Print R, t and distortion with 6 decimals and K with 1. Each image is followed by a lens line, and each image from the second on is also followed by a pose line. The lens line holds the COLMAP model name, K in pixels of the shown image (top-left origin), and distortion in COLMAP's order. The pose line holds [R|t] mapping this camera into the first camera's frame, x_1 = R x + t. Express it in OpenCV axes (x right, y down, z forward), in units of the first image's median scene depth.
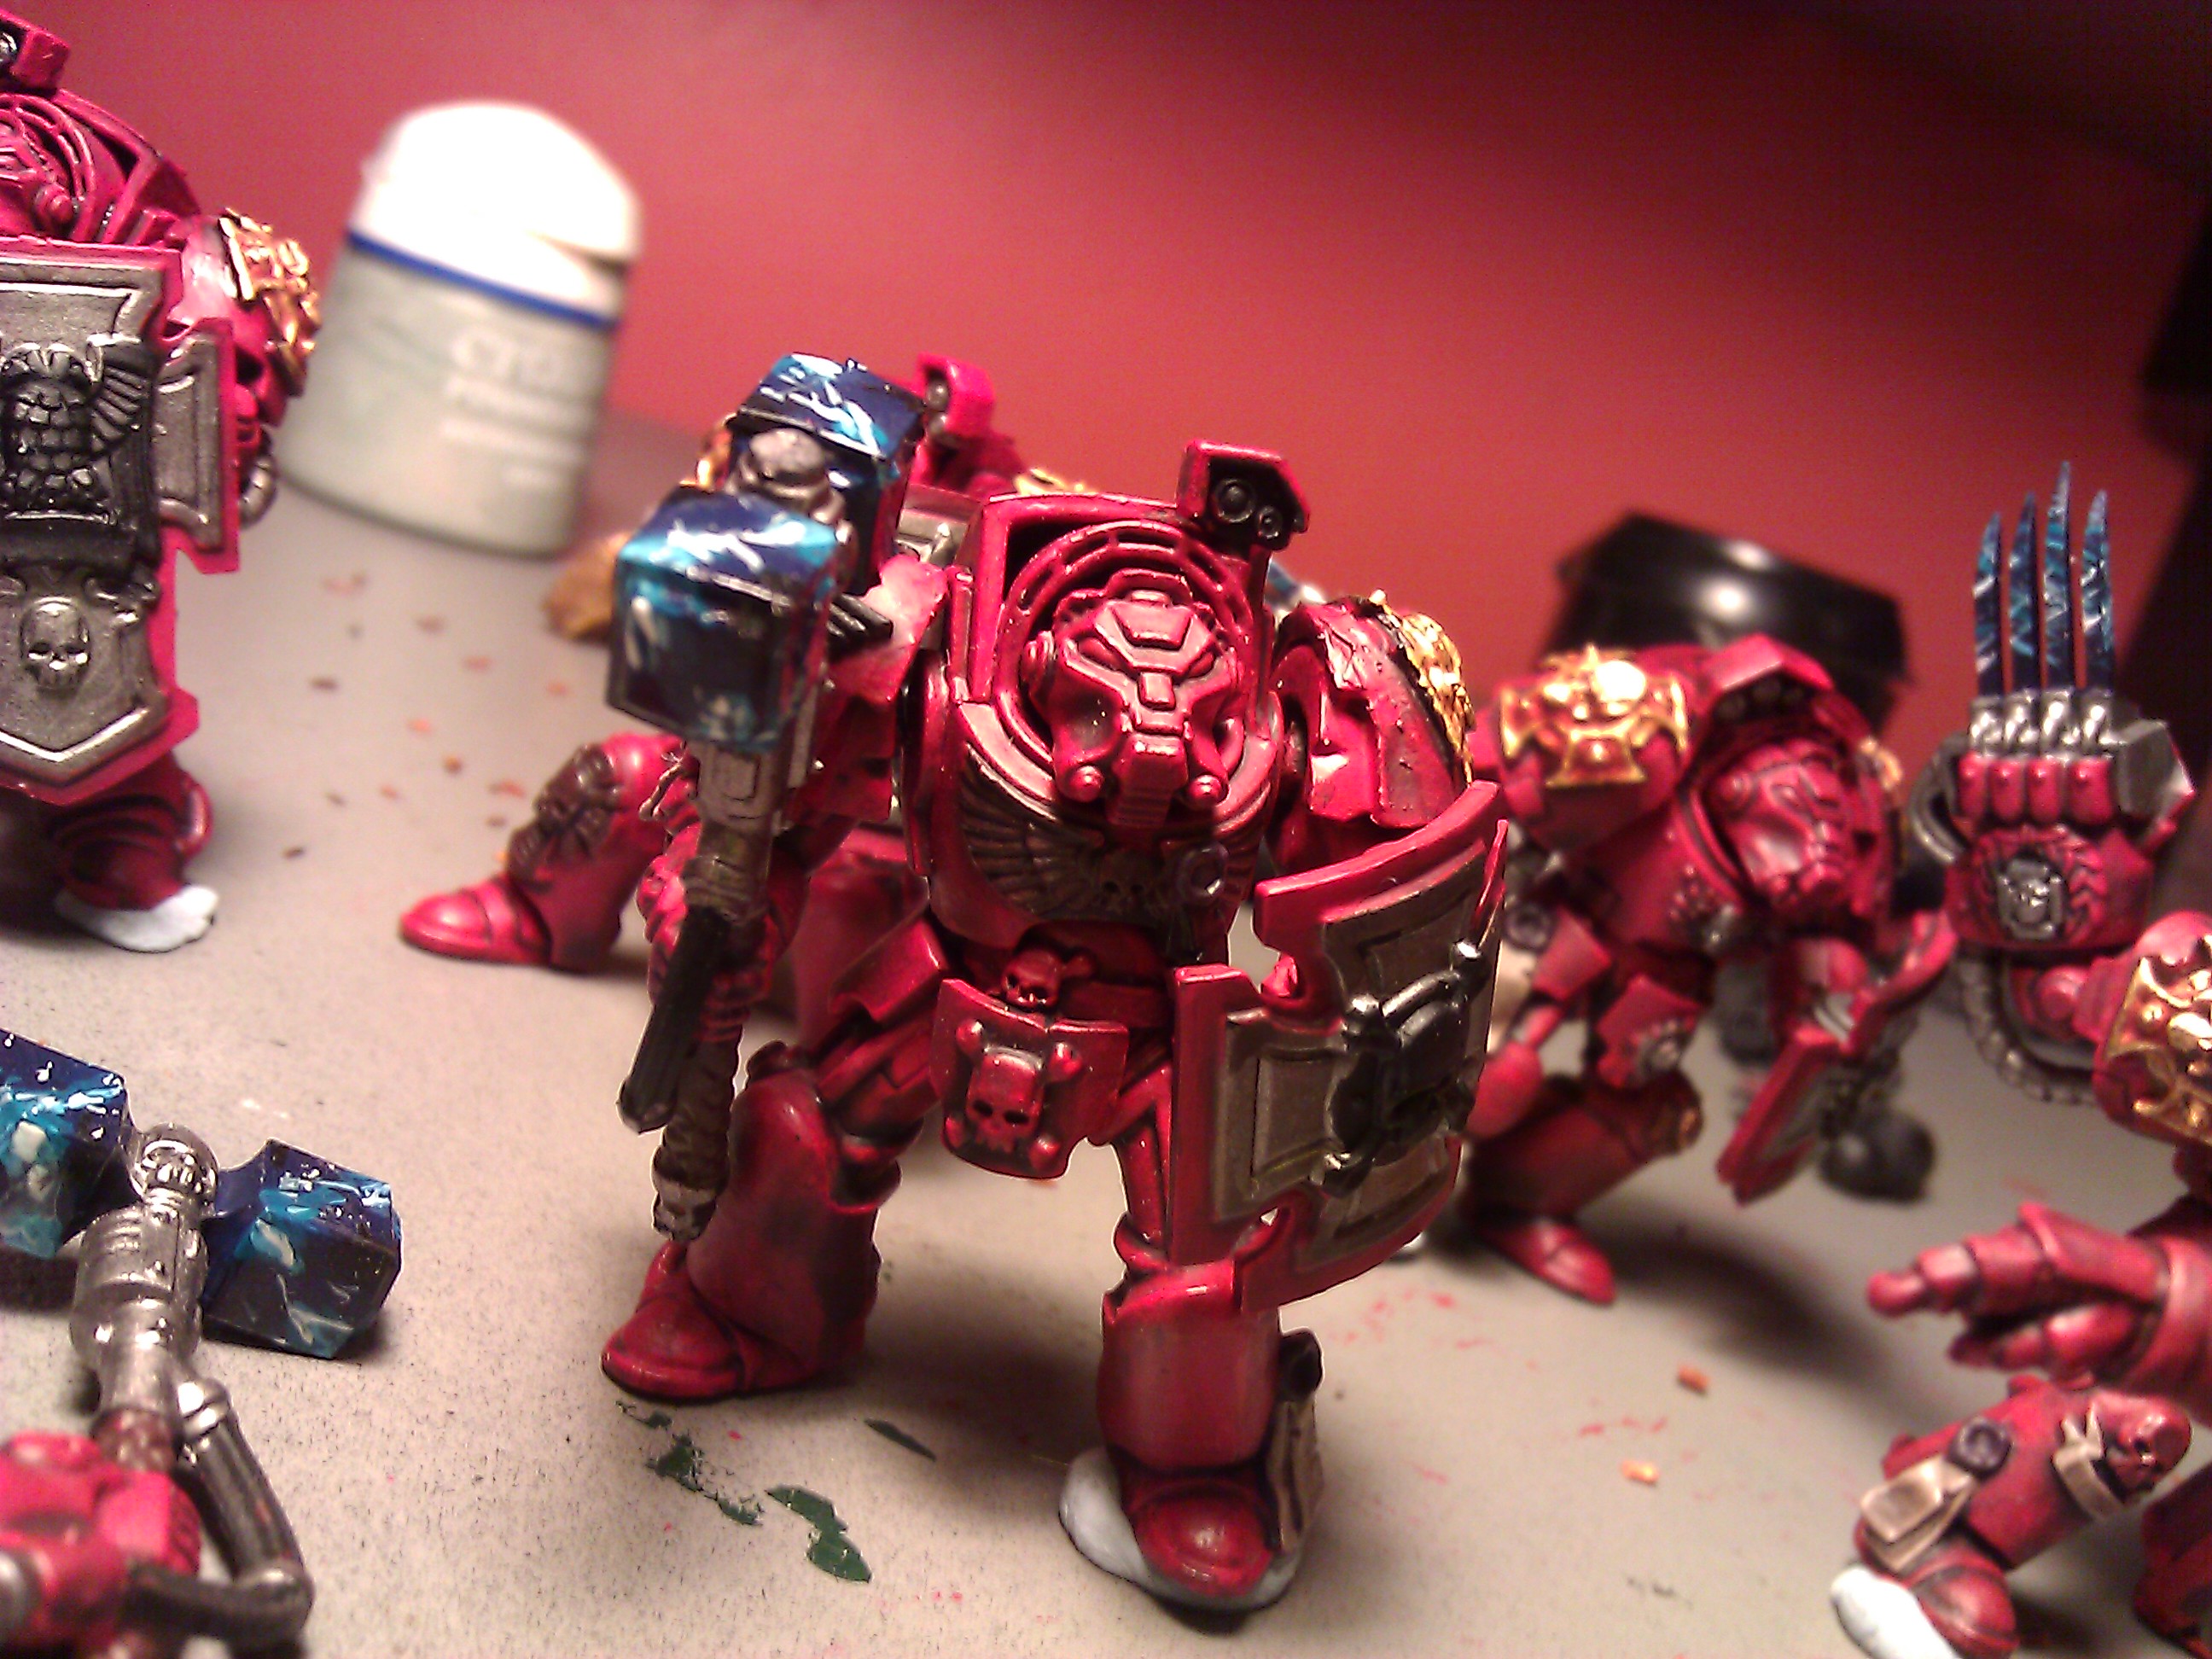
lens RADIAL K [[2025.2, 0, 1120.3], [0, 2025.2, 911.8], [0, 0, 1]] dist [0.068315, -0.261131]
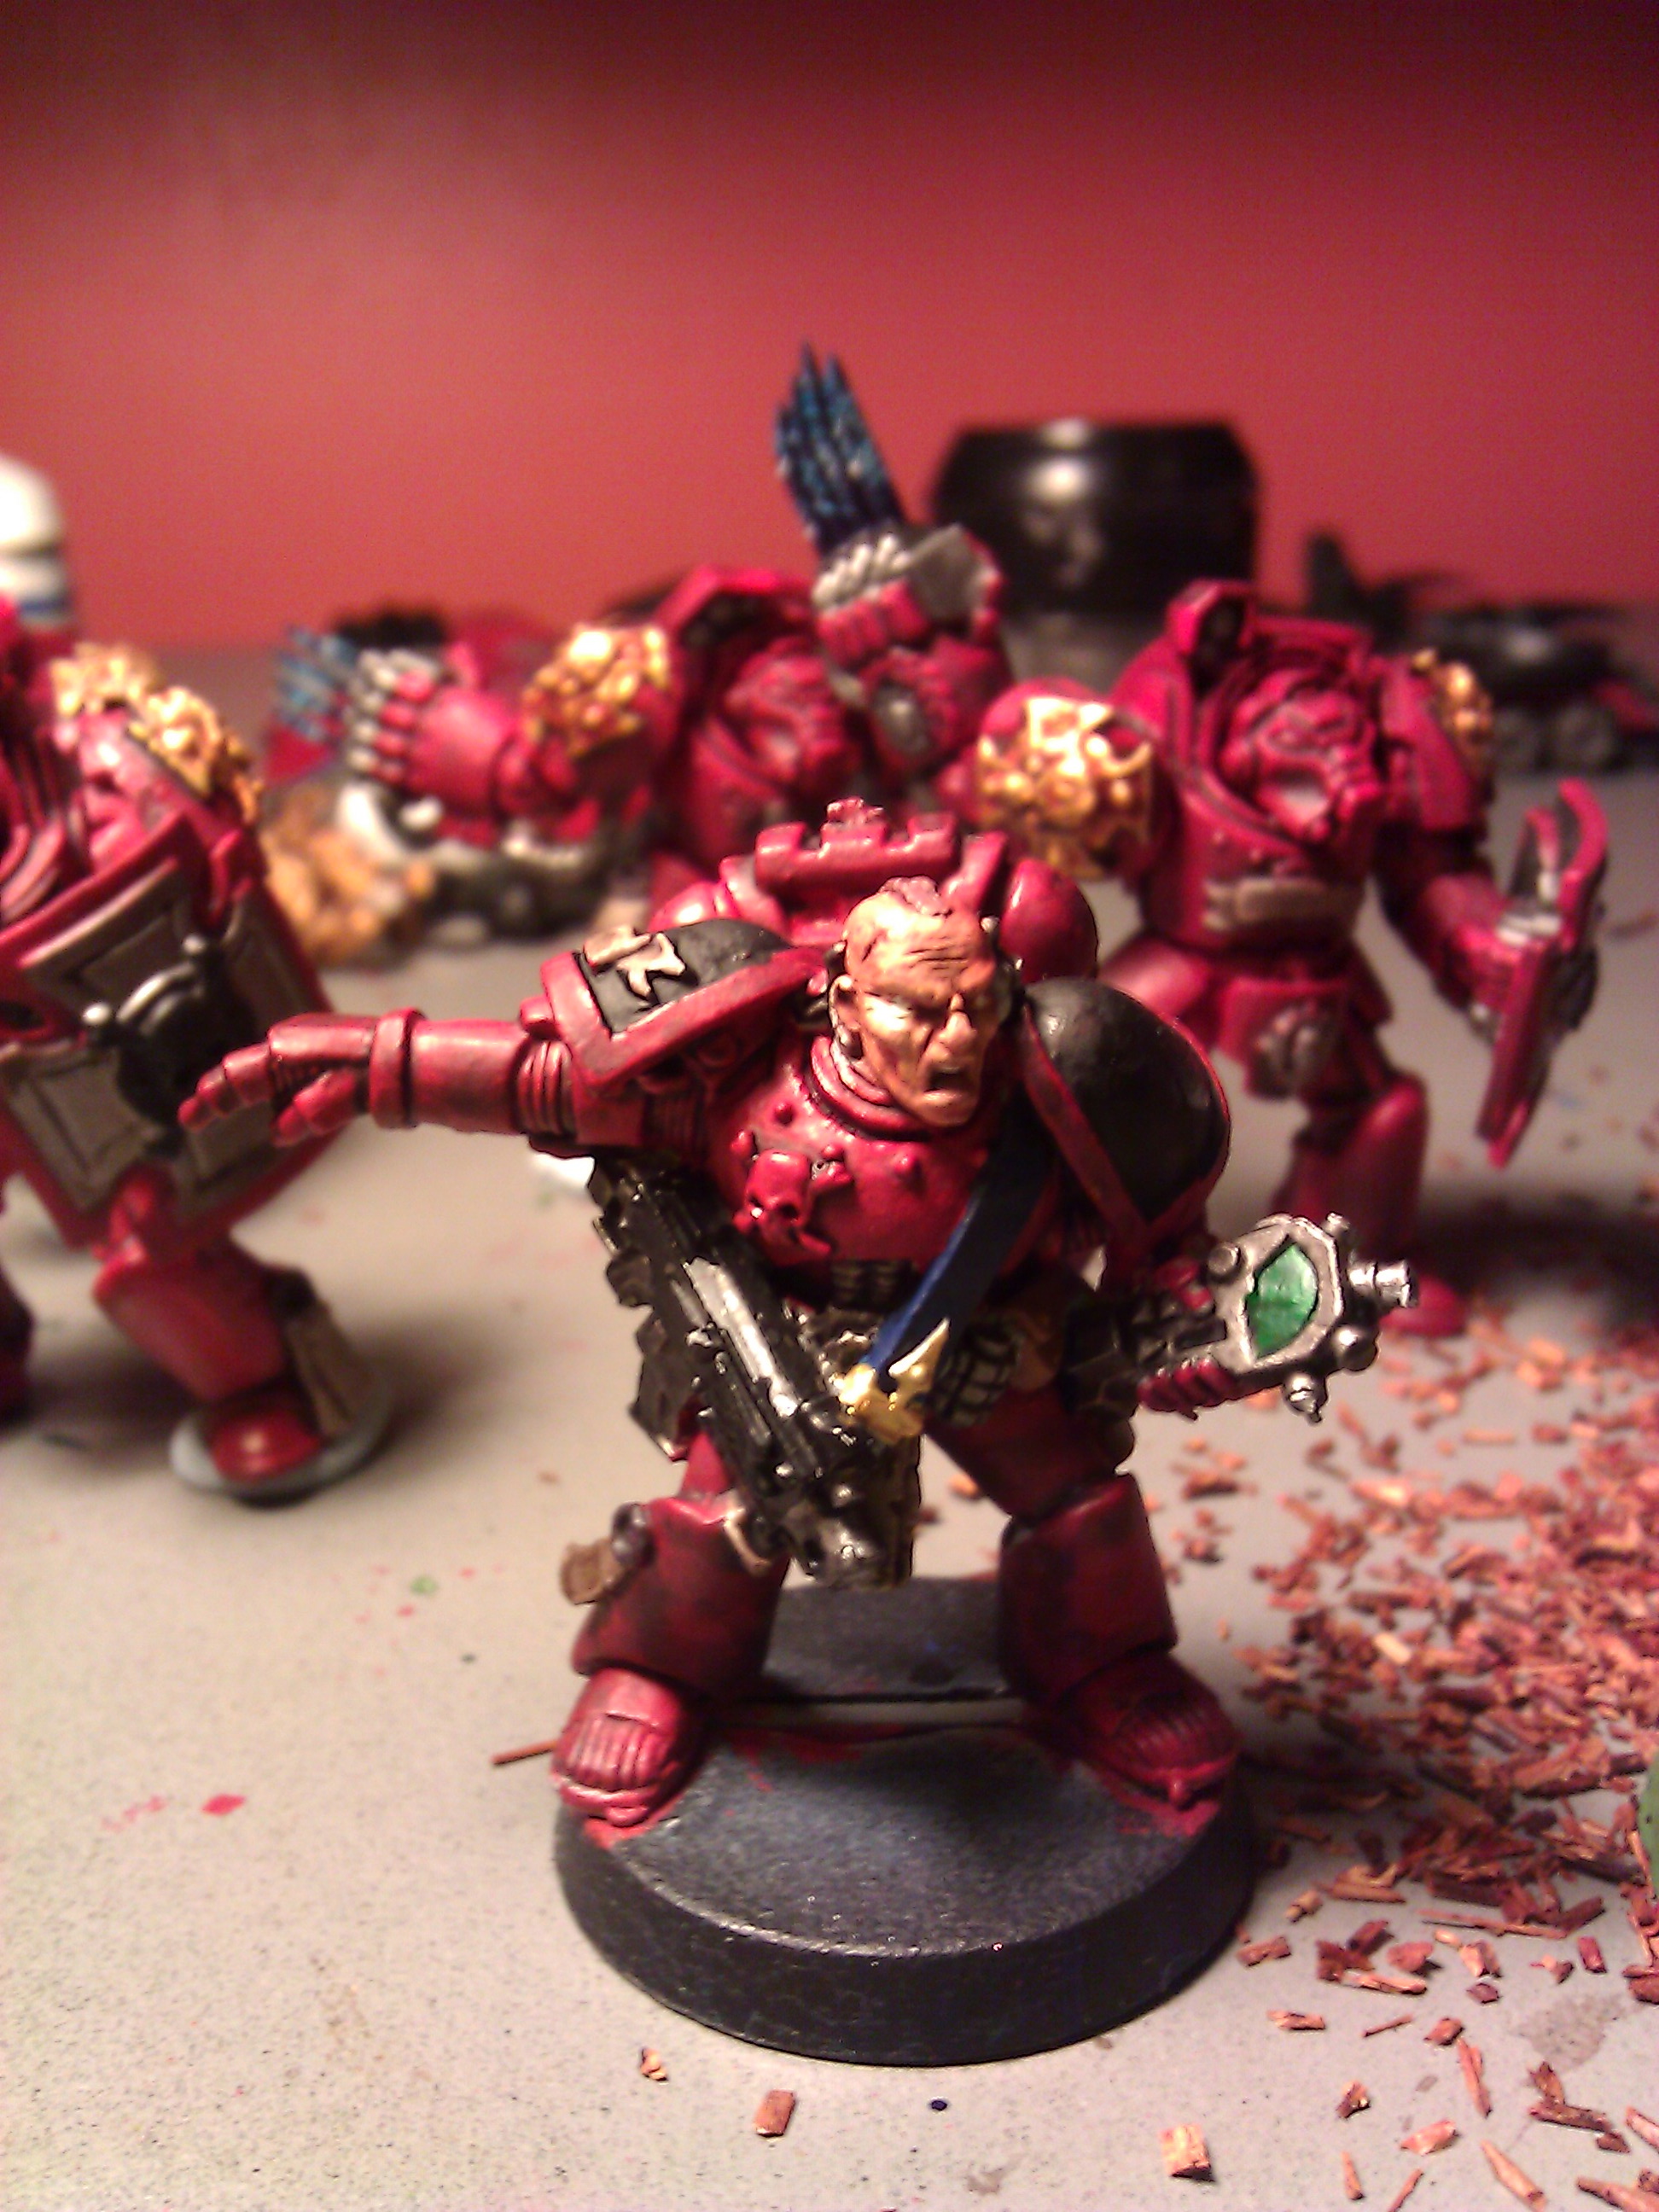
lens RADIAL K [[2039.7, 0, 832.6], [0, 2039.7, 1141.0], [0, 0, 1]] dist [0.033809, -0.265202]
pose [[0.937204, -0.309636, -0.160540, 0.686094], [0.322072, 0.944959, 0.057642, 0.182463], [0.133856, -0.105728, 0.985345, -0.205342]]
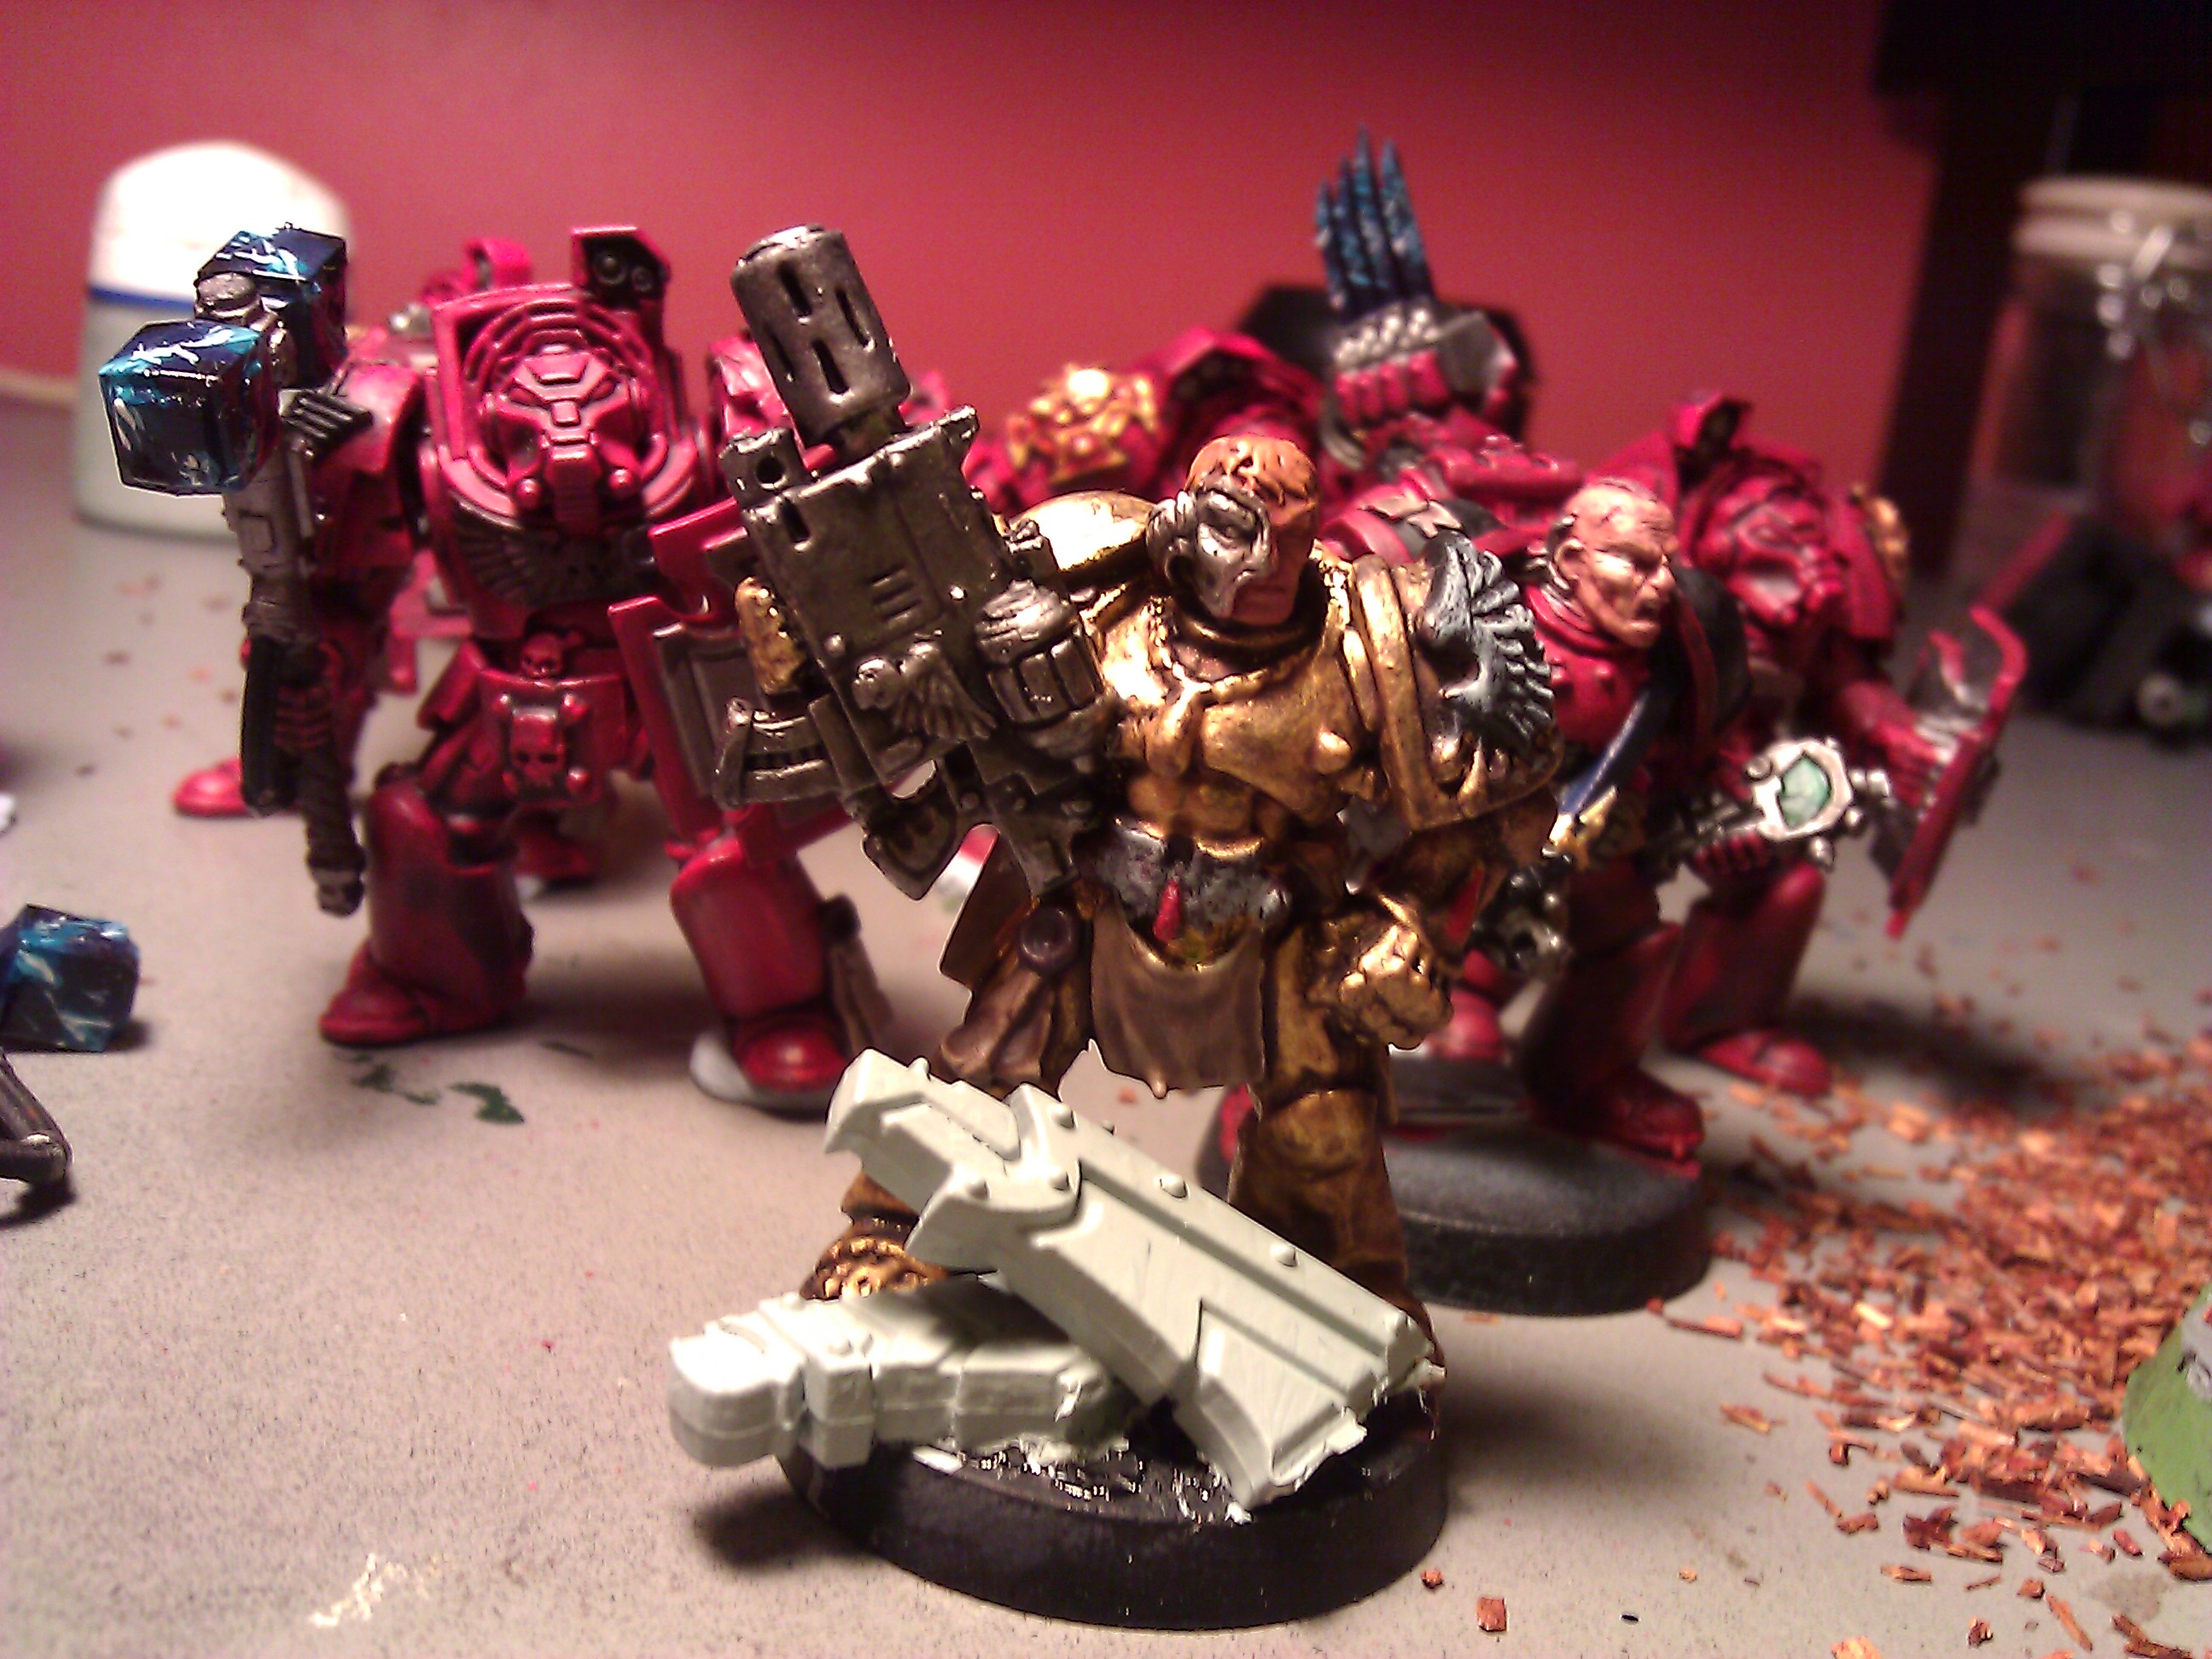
lens RADIAL K [[2025.2, 0, 1120.3], [0, 2025.2, 911.8], [0, 0, 1]] dist [0.068315, -0.261131]
pose [[0.977591, -0.210490, -0.003162, 0.293926], [0.210474, 0.977010, 0.033935, 0.229768], [-0.004054, -0.033840, 0.999419, -0.335800]]
